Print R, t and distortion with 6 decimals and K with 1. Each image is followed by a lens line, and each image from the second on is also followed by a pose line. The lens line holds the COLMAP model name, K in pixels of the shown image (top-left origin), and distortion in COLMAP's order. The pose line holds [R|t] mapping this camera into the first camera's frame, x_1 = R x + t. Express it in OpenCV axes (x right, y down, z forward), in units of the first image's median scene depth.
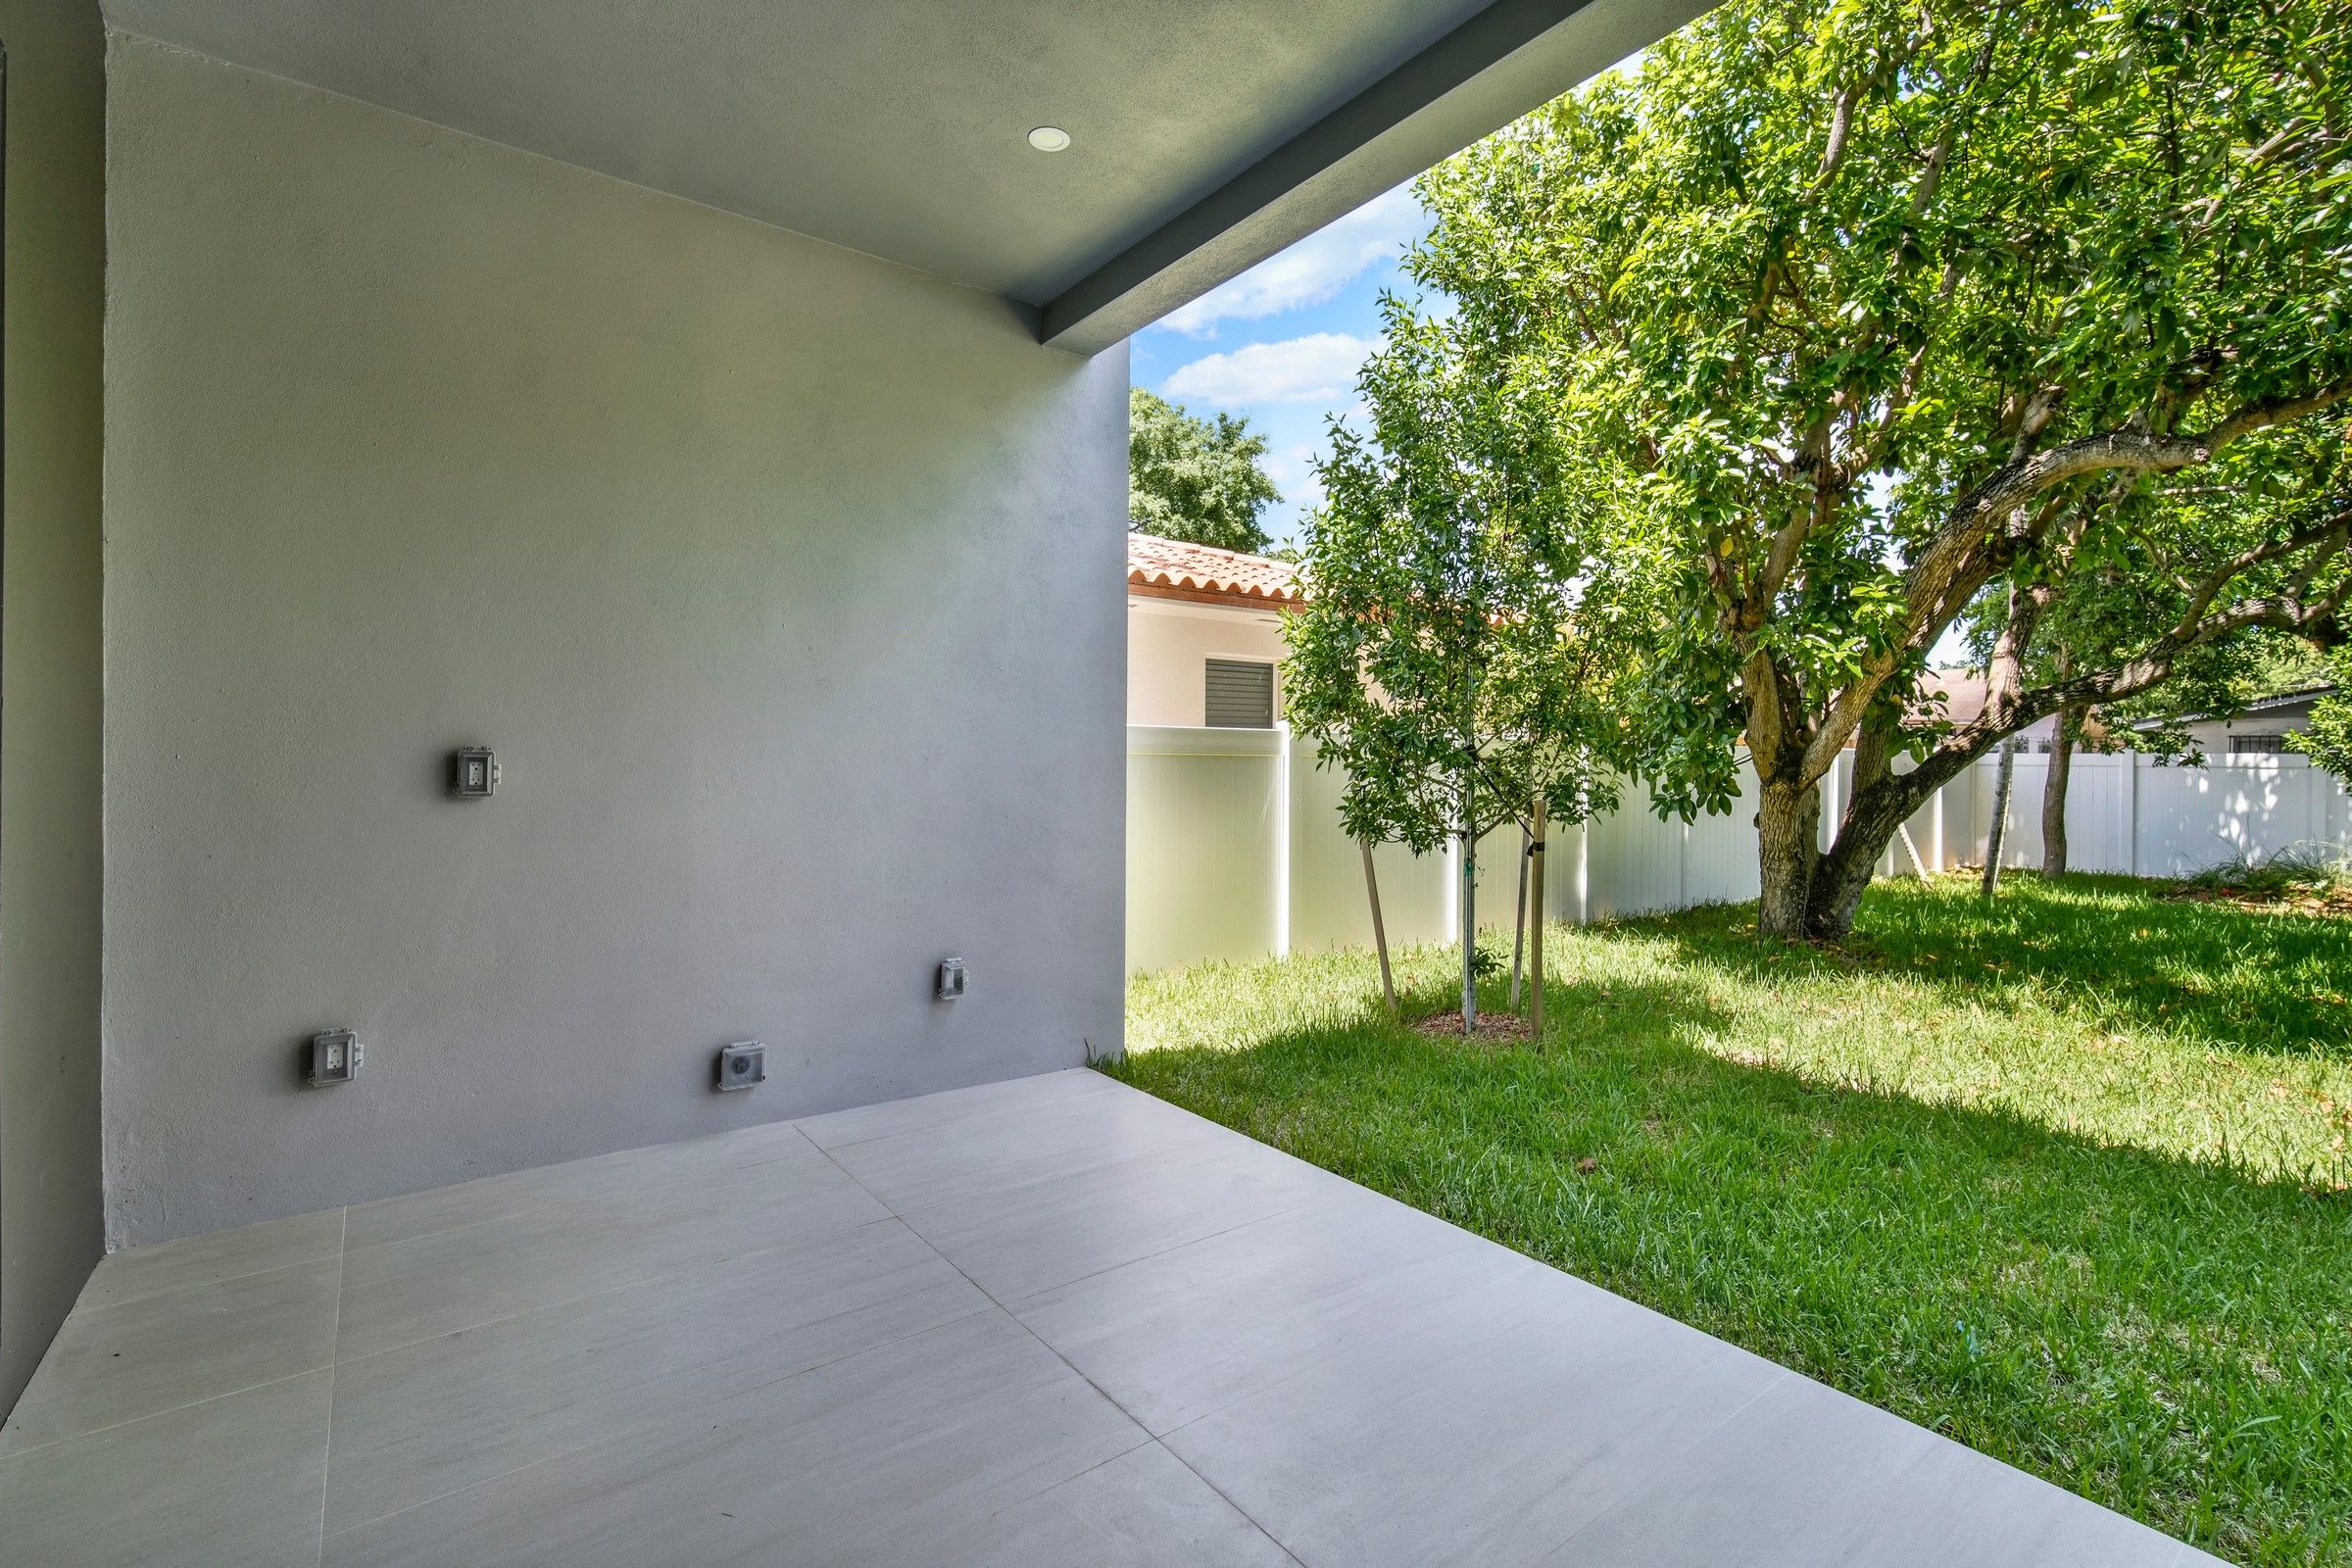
lens RADIAL K [[1052.3, 0, 1196.1], [0, 1052.3, 744.5], [0, 0, 1]] dist [-0.009149, 0.000619]
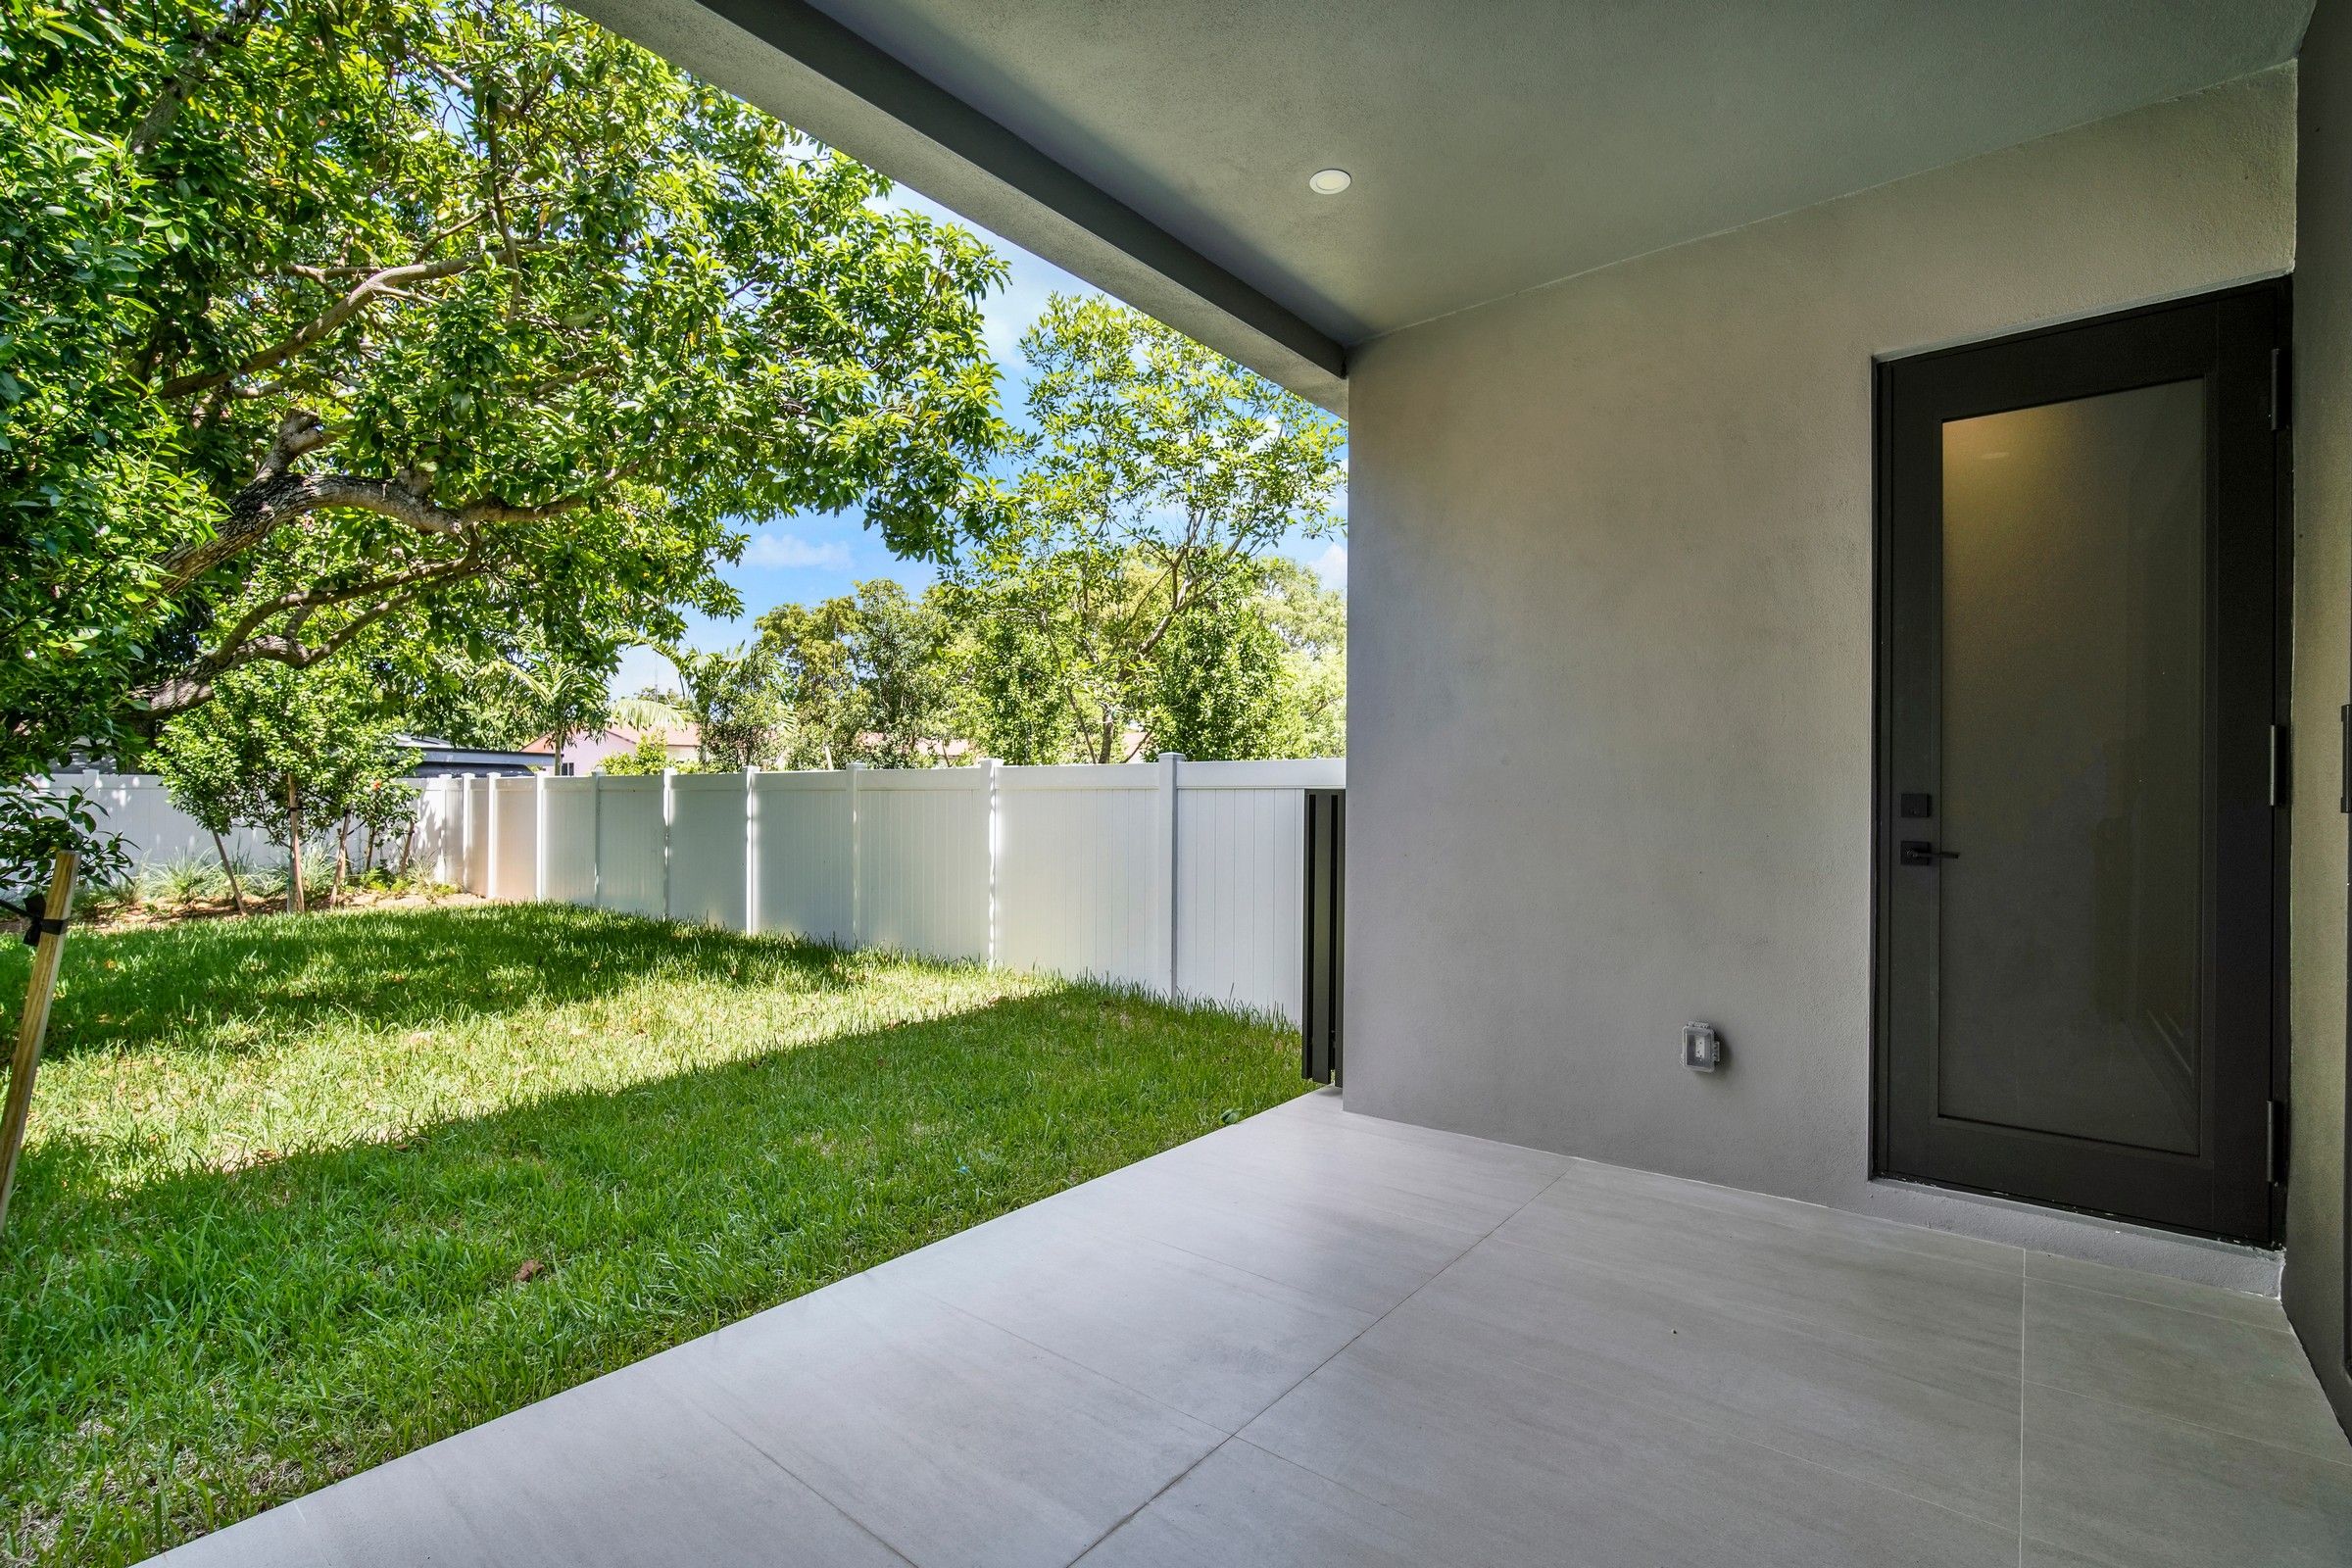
lens RADIAL K [[1052.3, 0, 1183.7], [0, 1052.3, 767.8], [0, 0, 1]] dist [-0.009149, 0.000619]
pose [[-0.208492, 0.012091, 0.977949, -0.311176], [-0.016343, 0.999741, -0.015844, 0.003142], [-0.977888, -0.019286, -0.208240, 0.374634]]
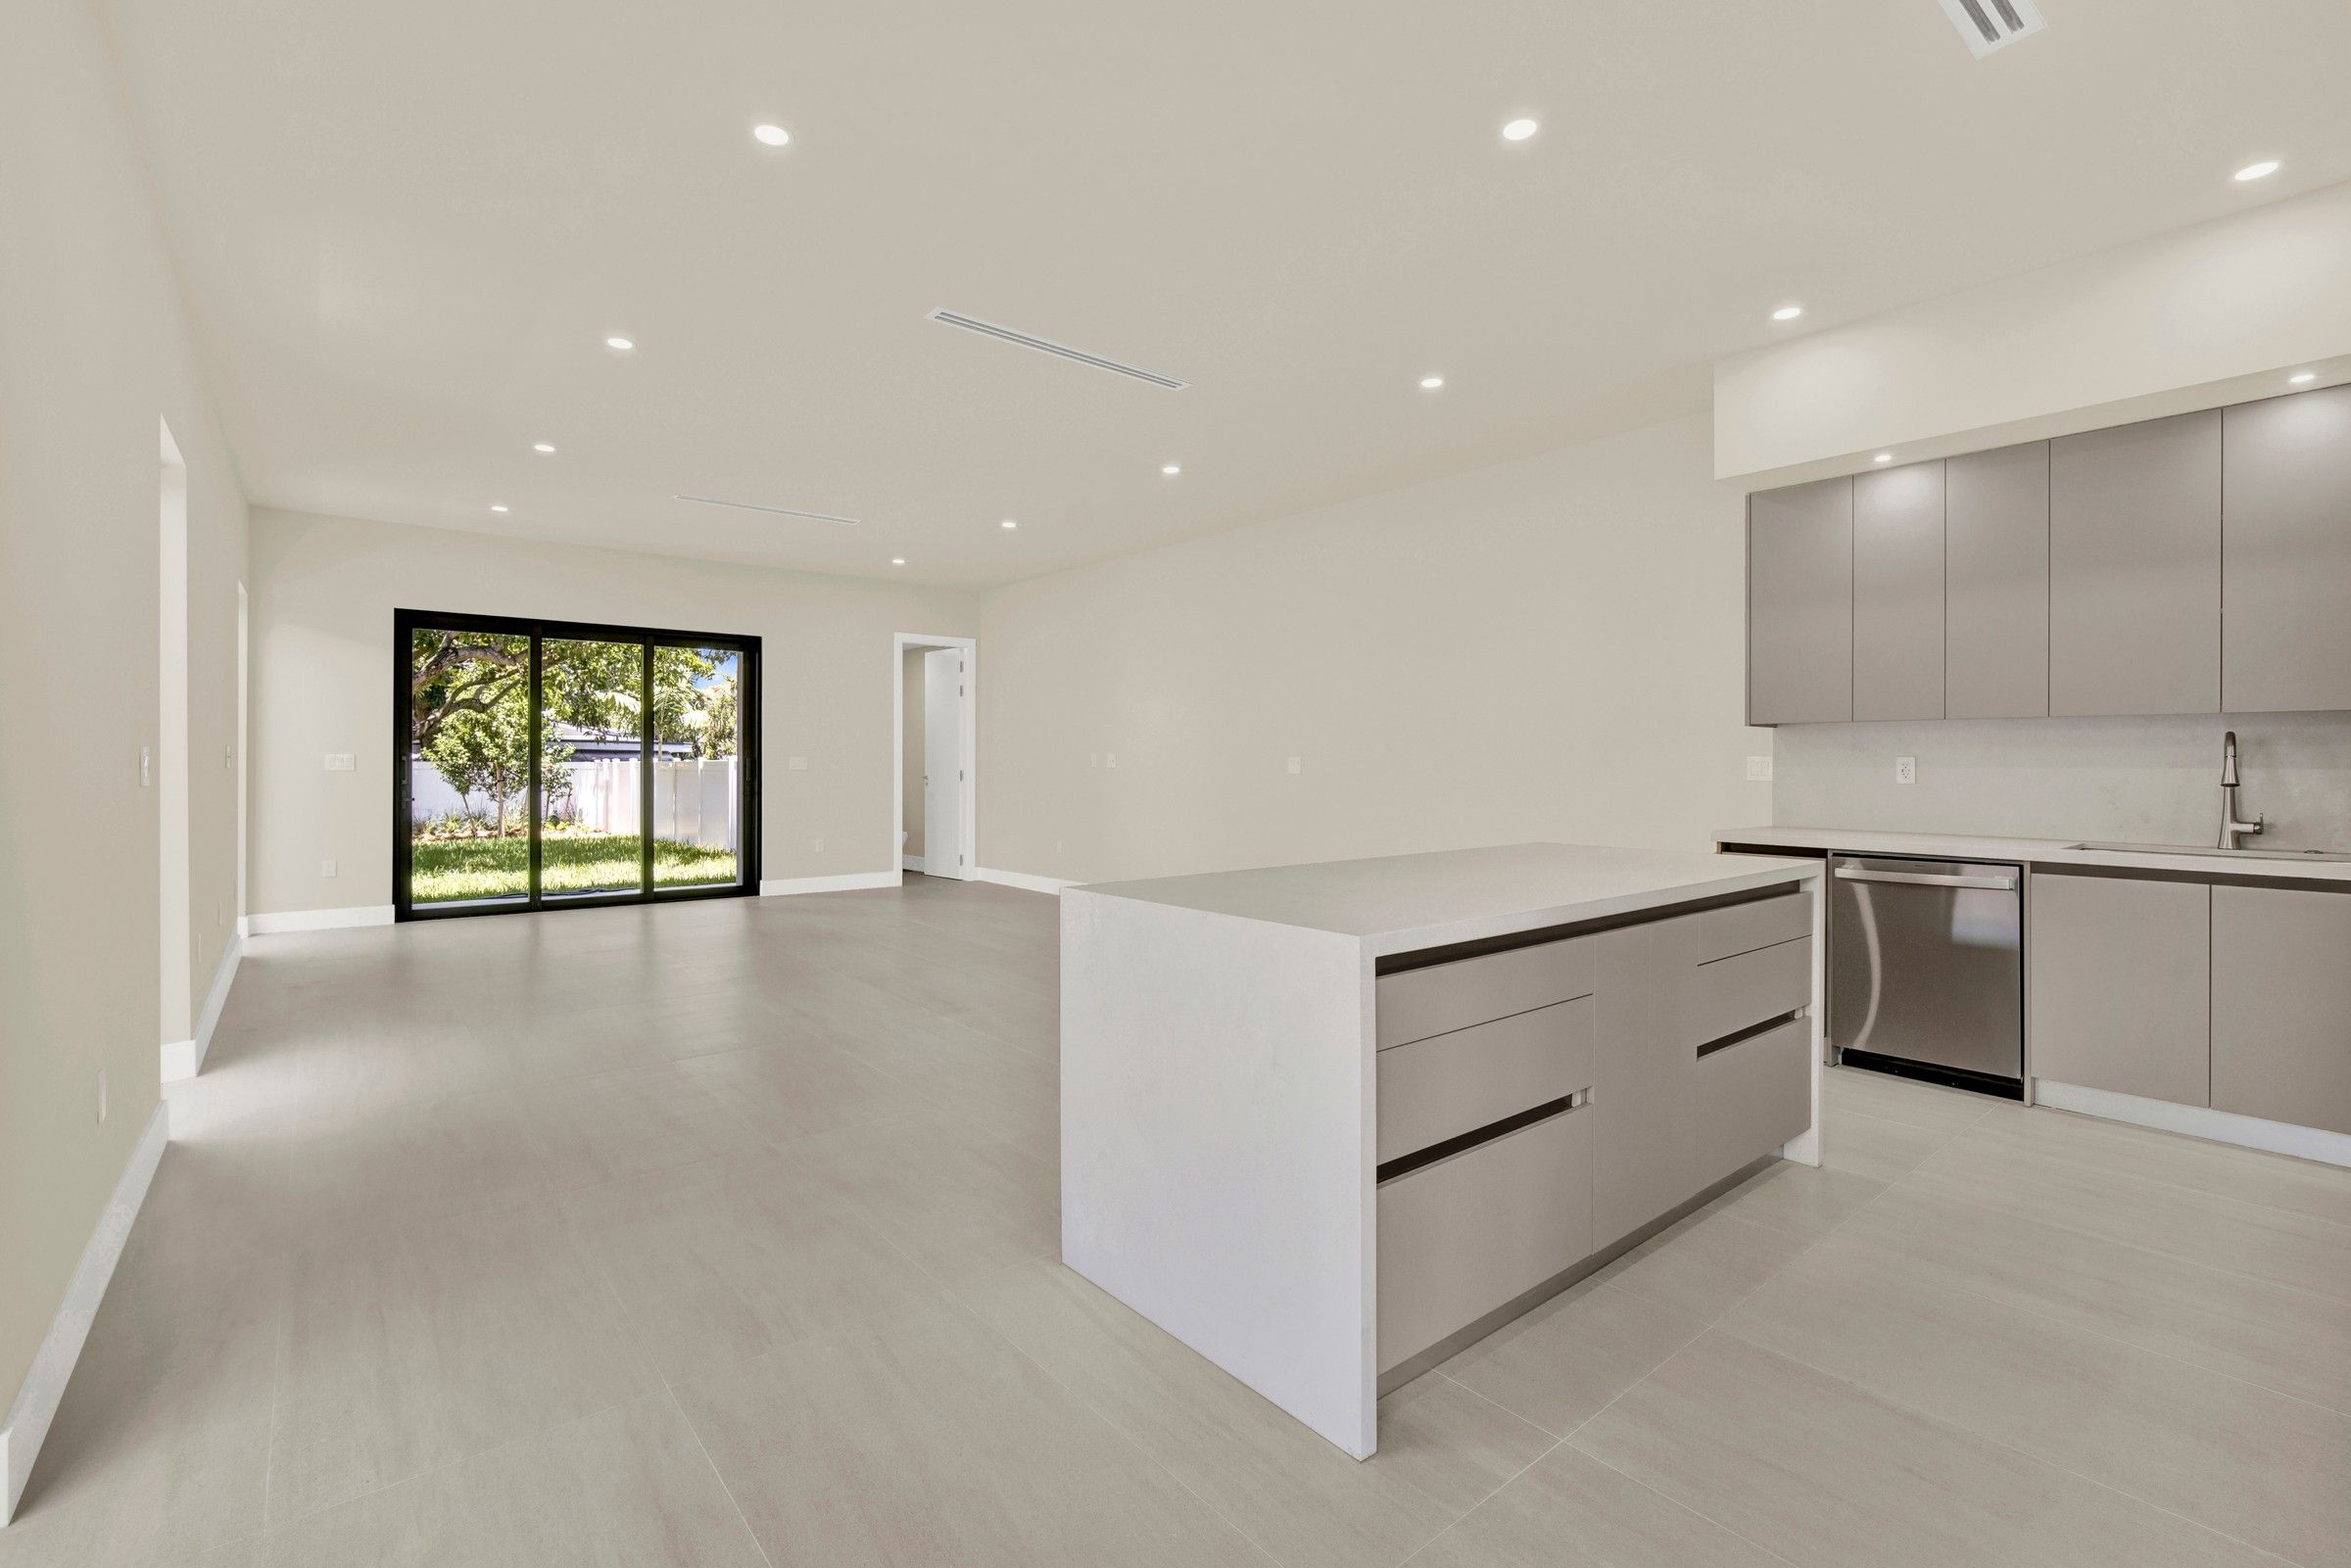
lens RADIAL K [[1051.7, 0, 1188.1], [0, 1051.7, 772.0], [0, 0, 1]] dist [-0.009149, 0.000619]
pose [[-0.023519, -0.016076, 0.999594, -1.673676], [-0.012076, 0.999802, 0.015795, -0.037277], [-0.999650, -0.011700, -0.023708, -0.668537]]
